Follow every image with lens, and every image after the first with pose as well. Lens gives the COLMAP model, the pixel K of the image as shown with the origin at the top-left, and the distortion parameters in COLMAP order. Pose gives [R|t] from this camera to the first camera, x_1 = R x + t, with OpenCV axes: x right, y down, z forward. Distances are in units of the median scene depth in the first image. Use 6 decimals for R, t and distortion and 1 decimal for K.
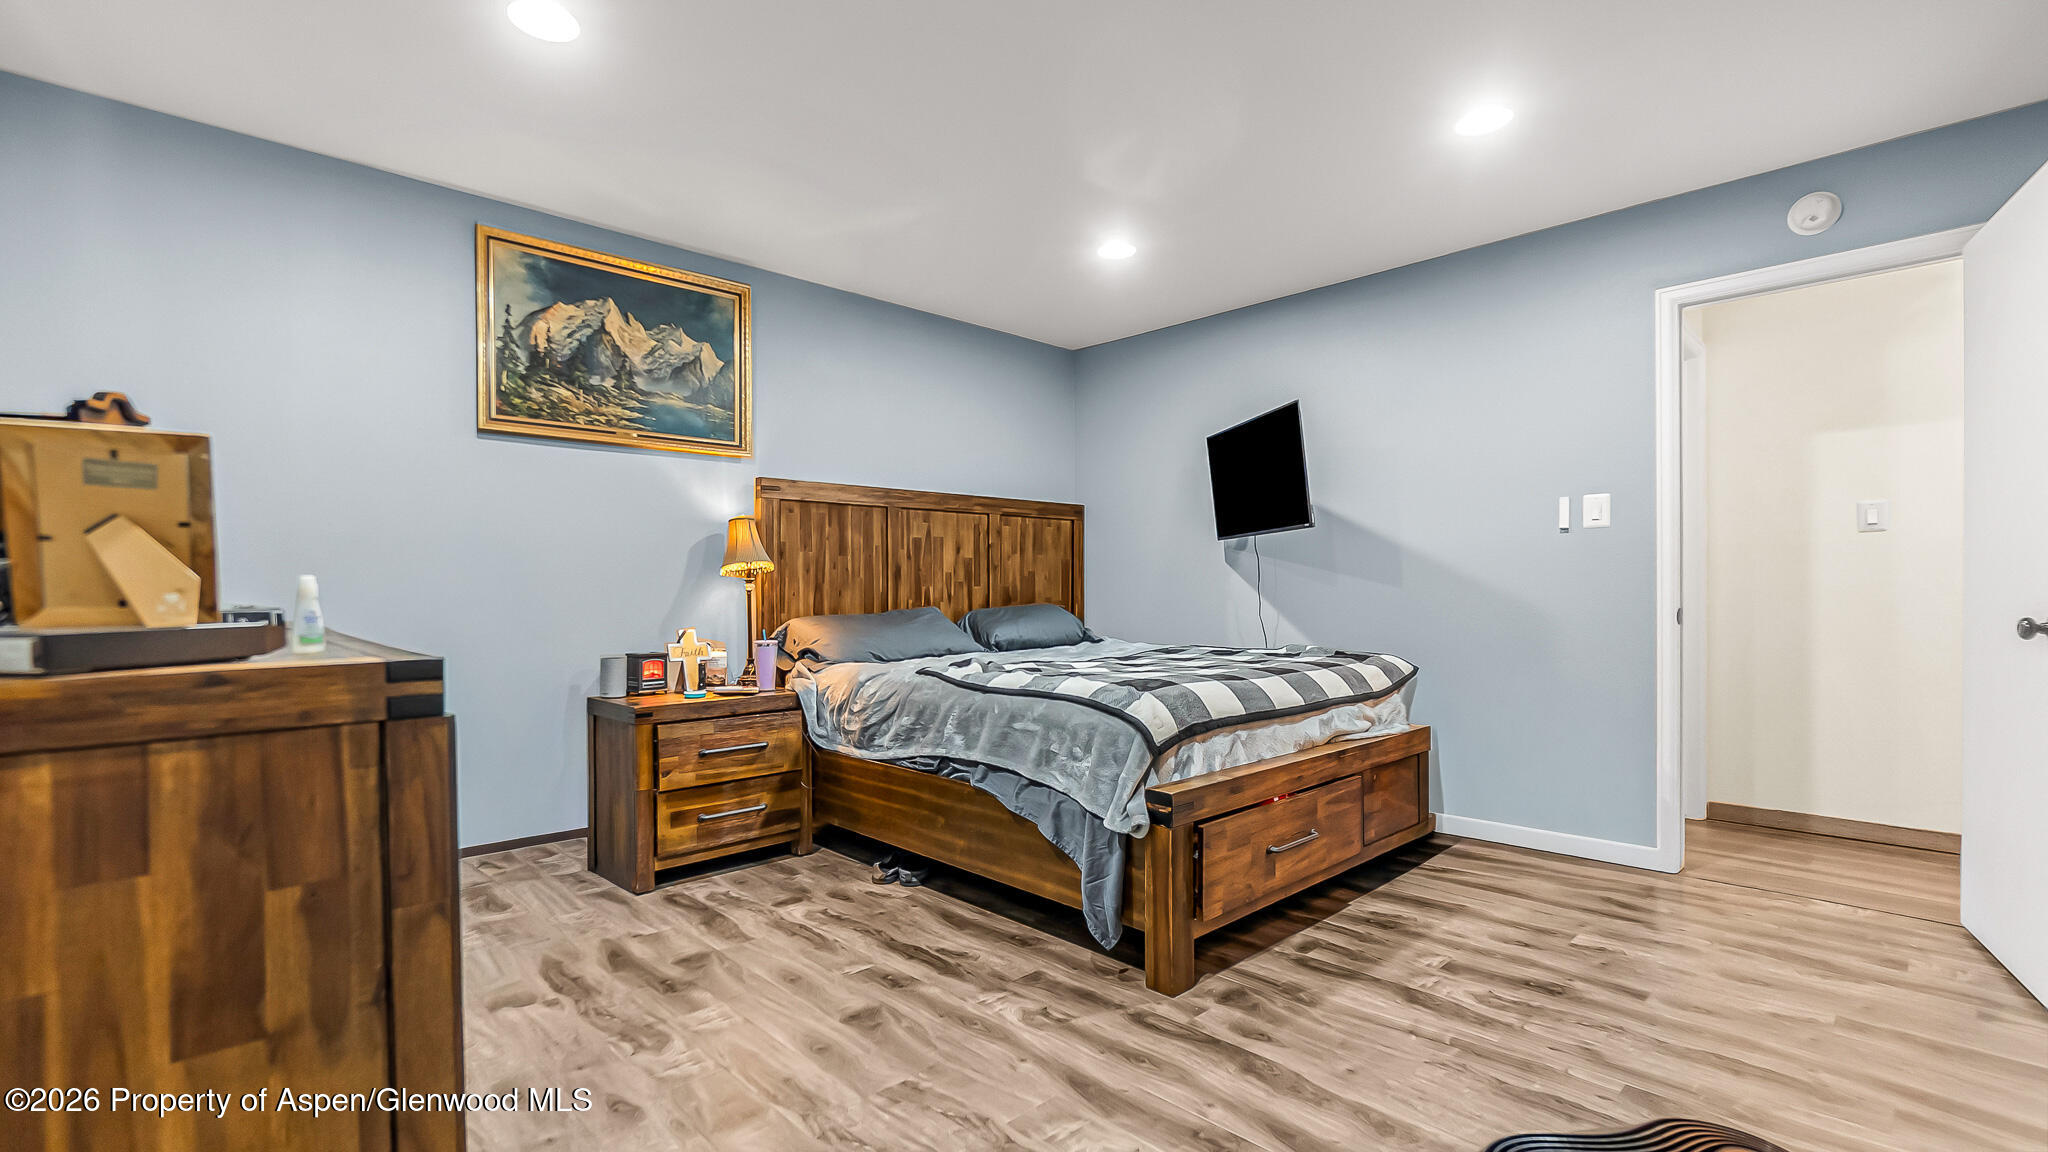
lens RADIAL K [[930.3, 0, 1027.6], [0, 930.3, 590.7], [0, 0, 1]] dist [-0.002481, -0.000188]
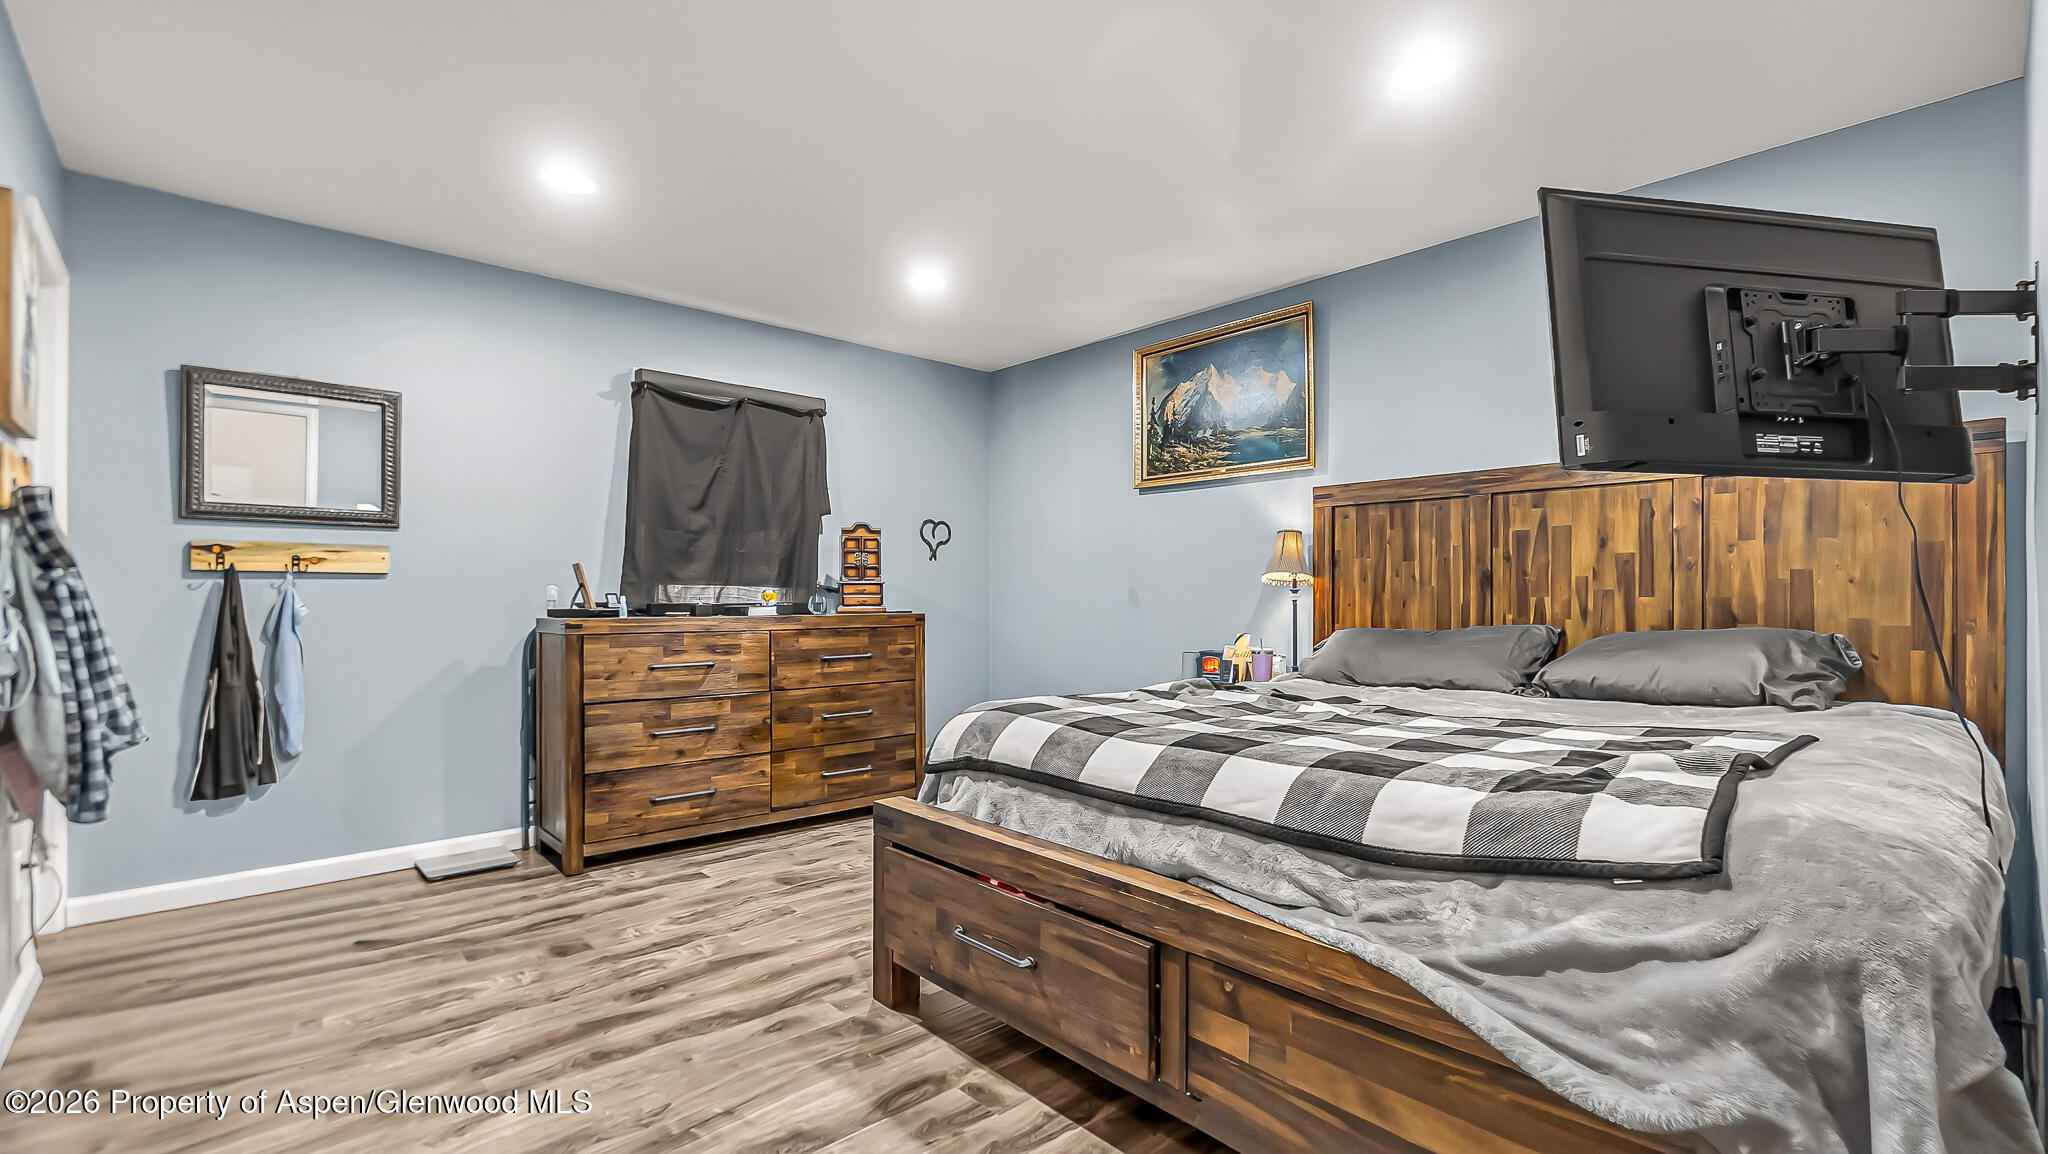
lens RADIAL K [[900.7, 0, 1029.3], [0, 900.7, 577.4], [0, 0, 1]] dist [-0.004690, -0.000253]
pose [[-0.044557, -0.011791, -0.998937, 0.814269], [-0.000862, 0.999930, -0.011764, -0.014957], [0.999006, 0.000337, -0.044564, 0.855770]]
